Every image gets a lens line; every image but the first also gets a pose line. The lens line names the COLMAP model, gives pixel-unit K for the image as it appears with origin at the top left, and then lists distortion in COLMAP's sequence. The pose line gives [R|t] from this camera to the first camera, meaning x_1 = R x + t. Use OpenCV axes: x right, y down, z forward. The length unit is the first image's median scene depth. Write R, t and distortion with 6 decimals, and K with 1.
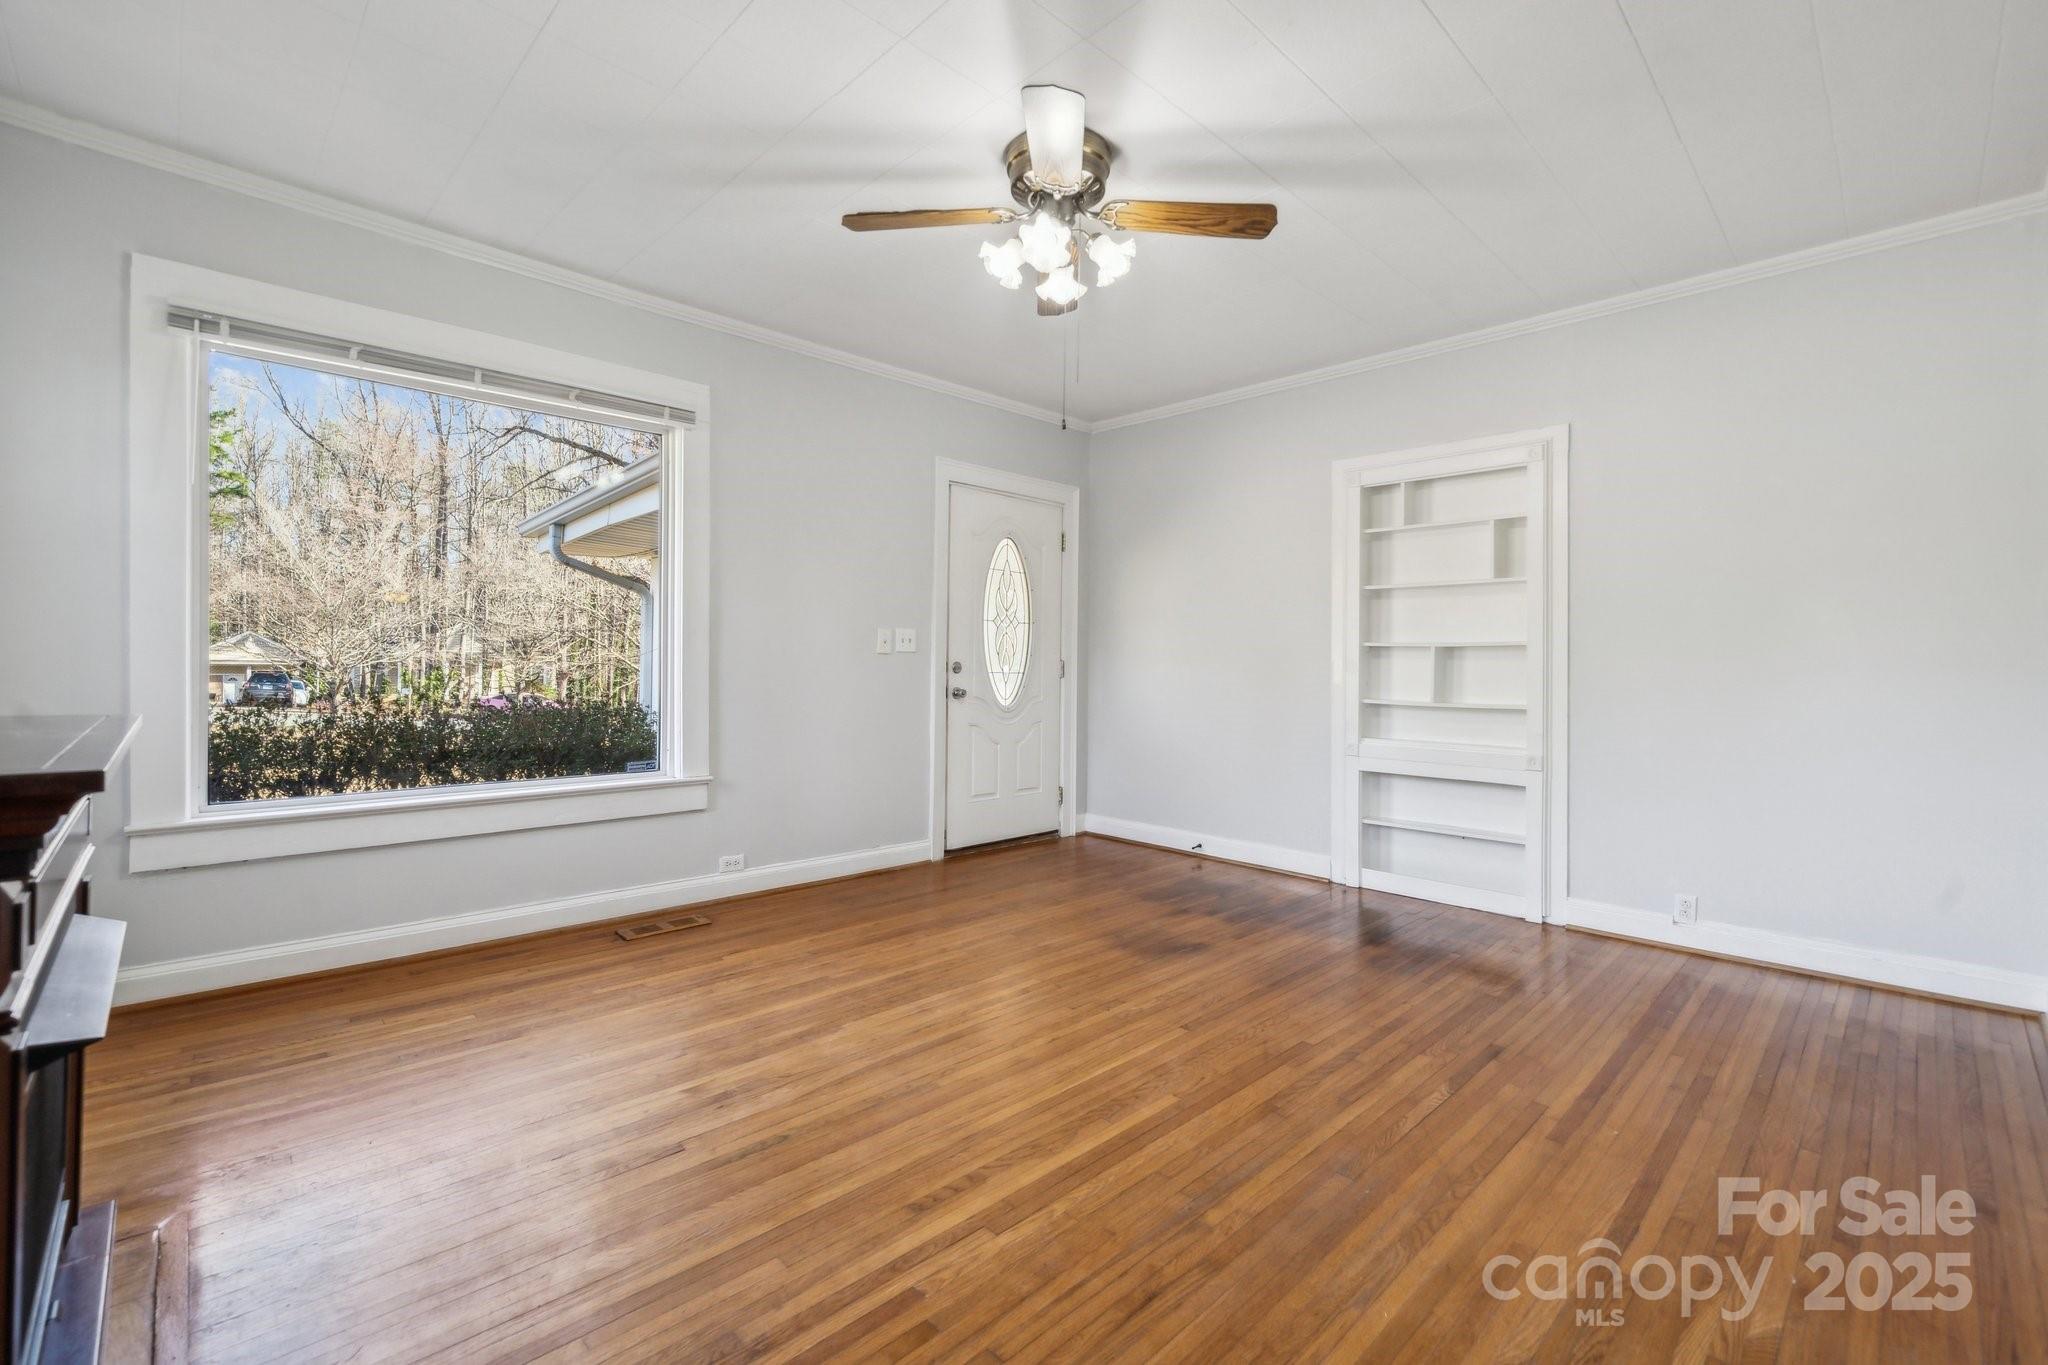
lens RADIAL K [[856.3, 0, 1038.6], [0, 856.3, 666.1], [0, 0, 1]] dist [-0.001130, -0.000193]
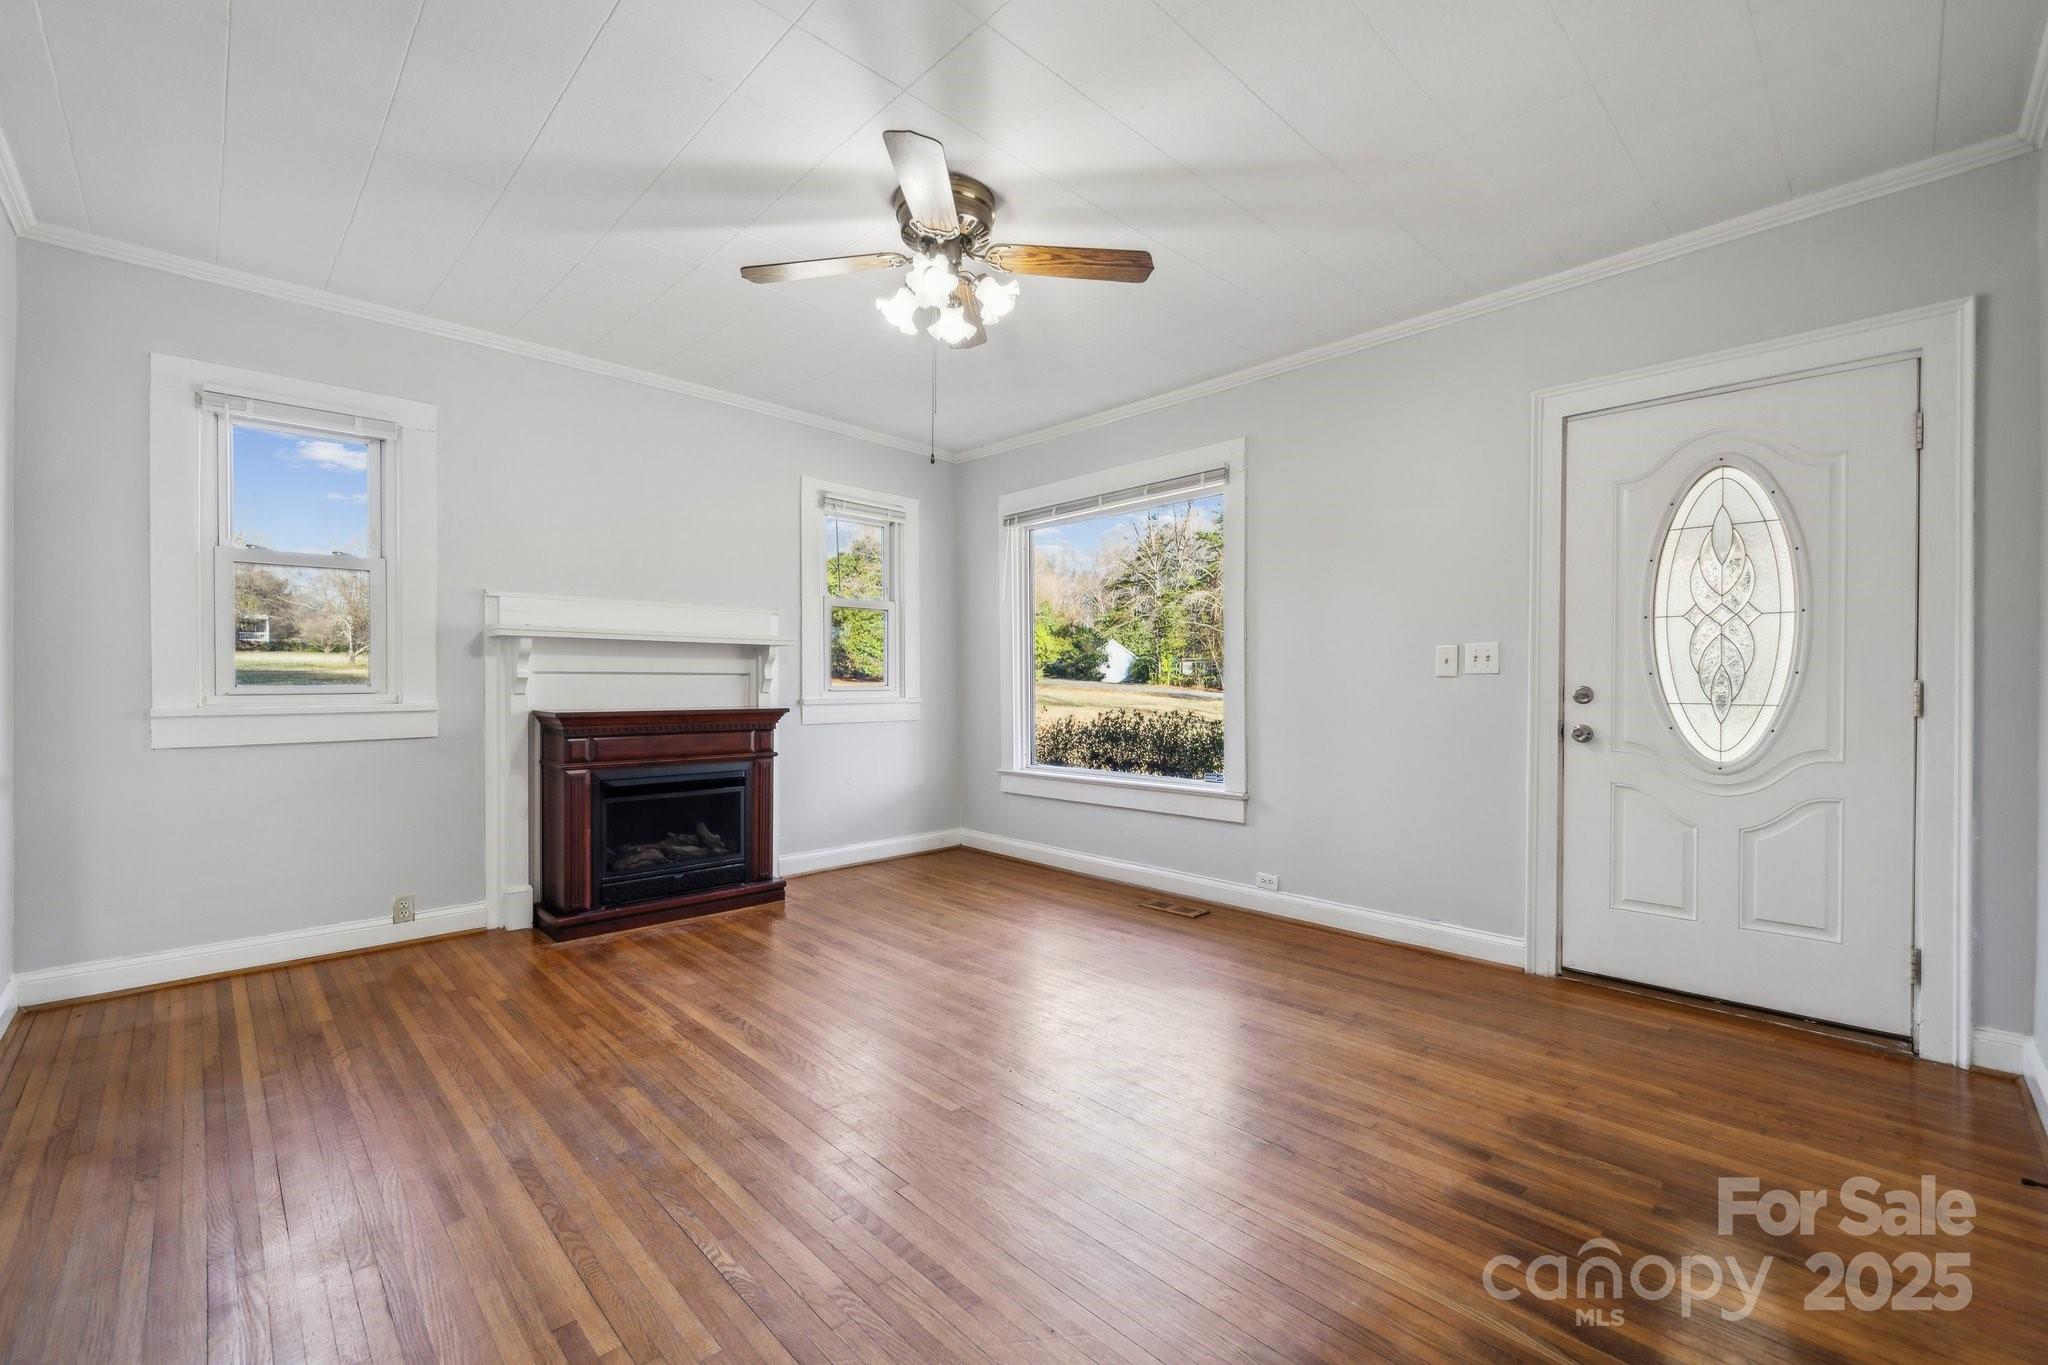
lens RADIAL K [[864.6, 0, 1050.8], [0, 864.6, 687.4], [0, 0, 1]] dist [0.000341, -0.000060]
pose [[0.009769, -0.009929, -0.999903, 0.961199], [-0.004786, 0.999939, -0.009976, 0.007780], [0.999941, 0.004883, 0.009721, 0.998030]]
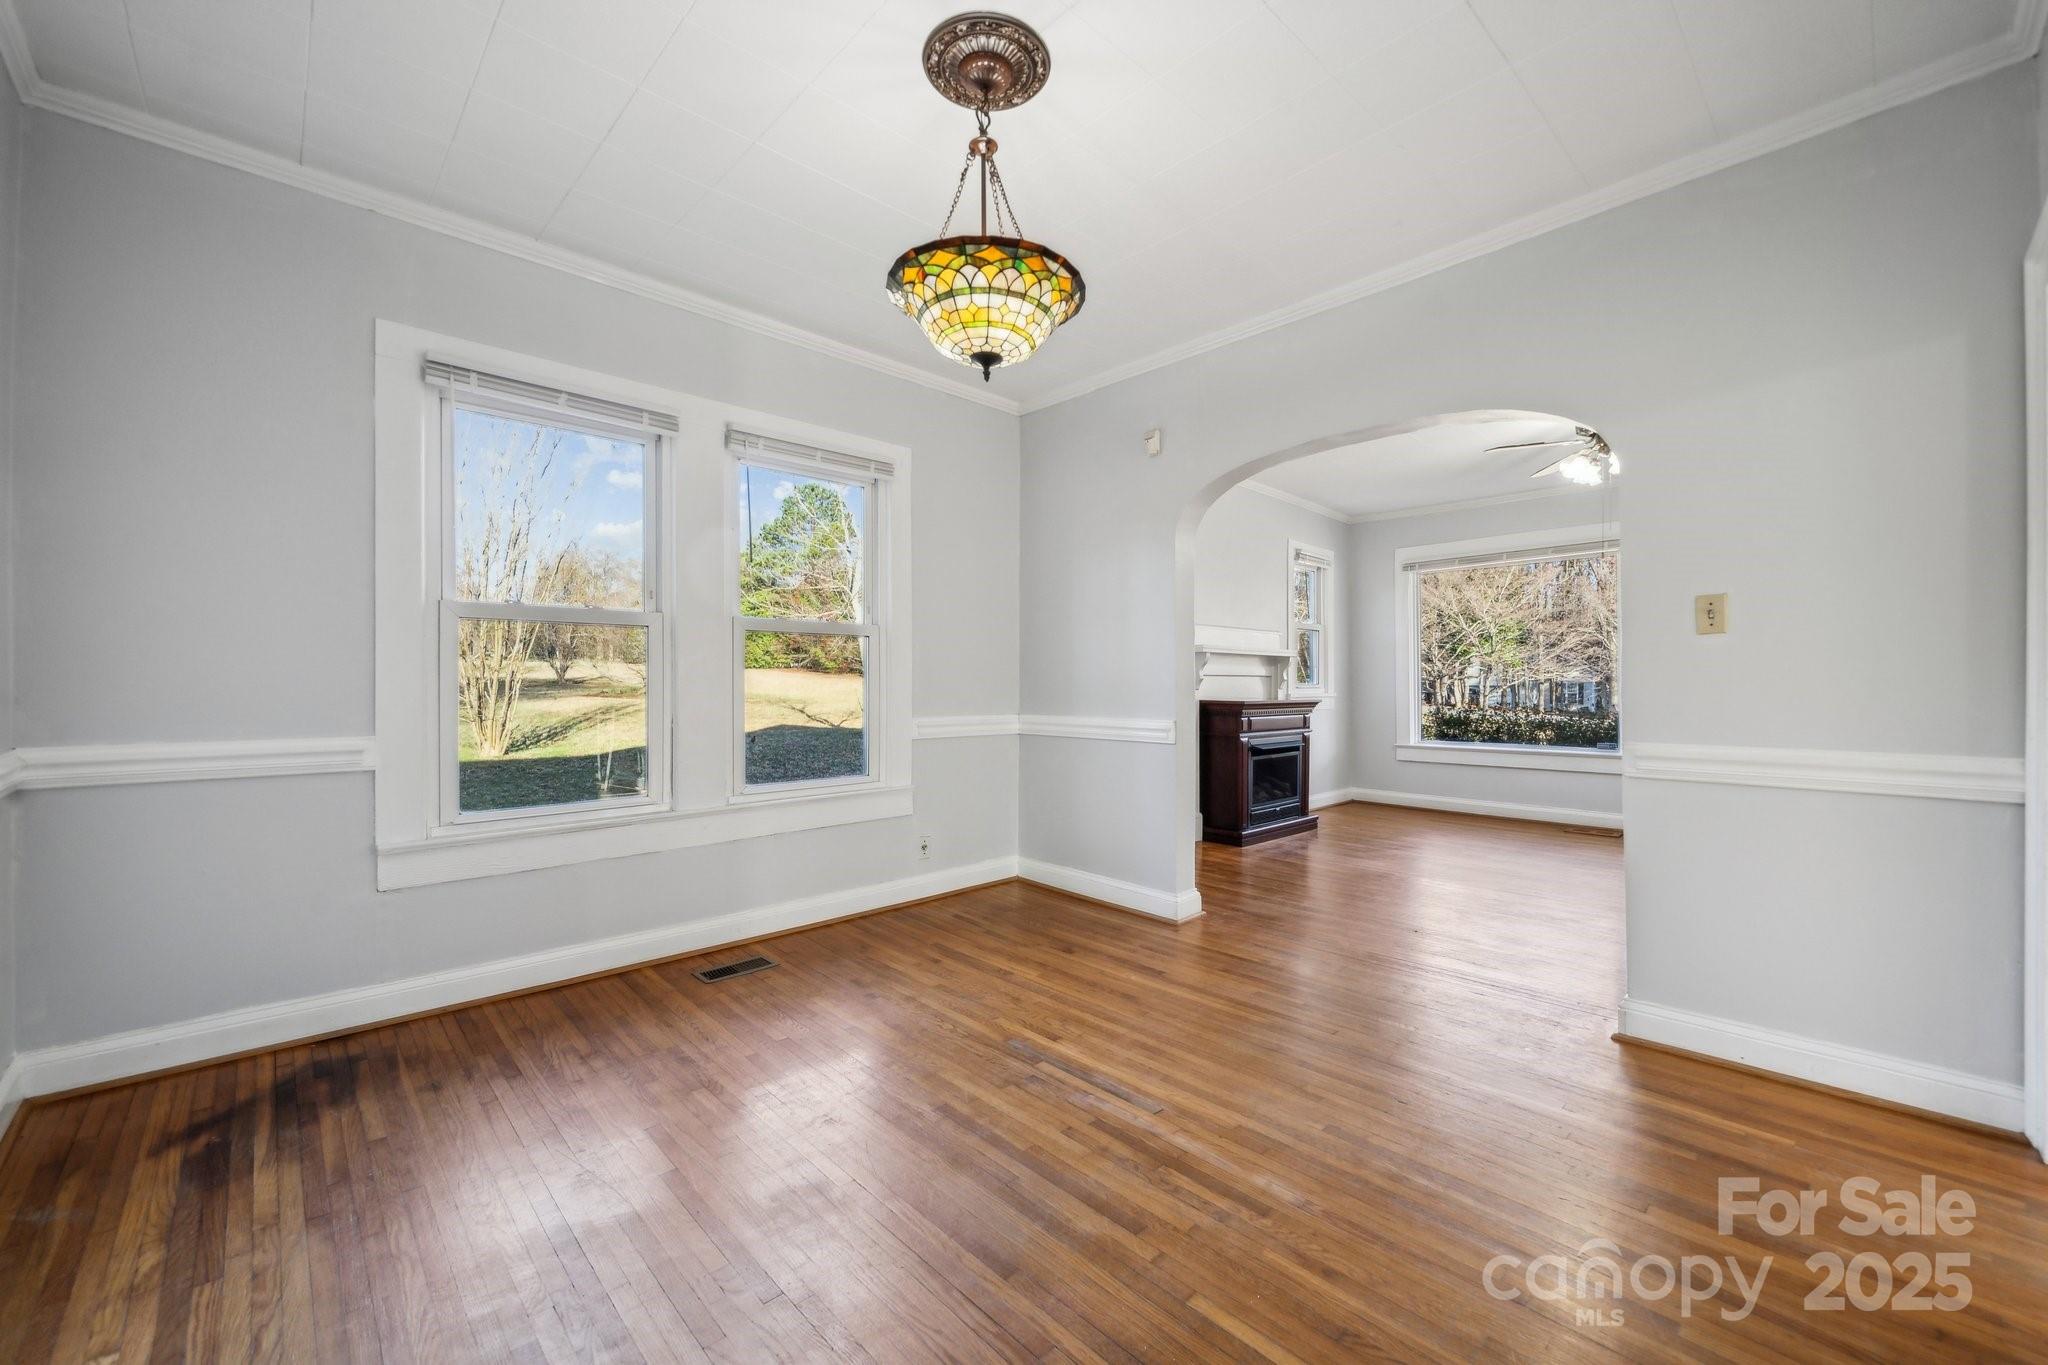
lens RADIAL K [[846.5, 0, 1024.0], [0, 846.5, 682.5], [0, 0, 1]] dist [-0.001342, -0.000007]
pose [[0.011470, -0.021478, -0.999704, 1.637298], [0.000010, 0.999769, -0.021480, 0.034845], [0.999934, 0.000236, 0.011468, -0.234579]]
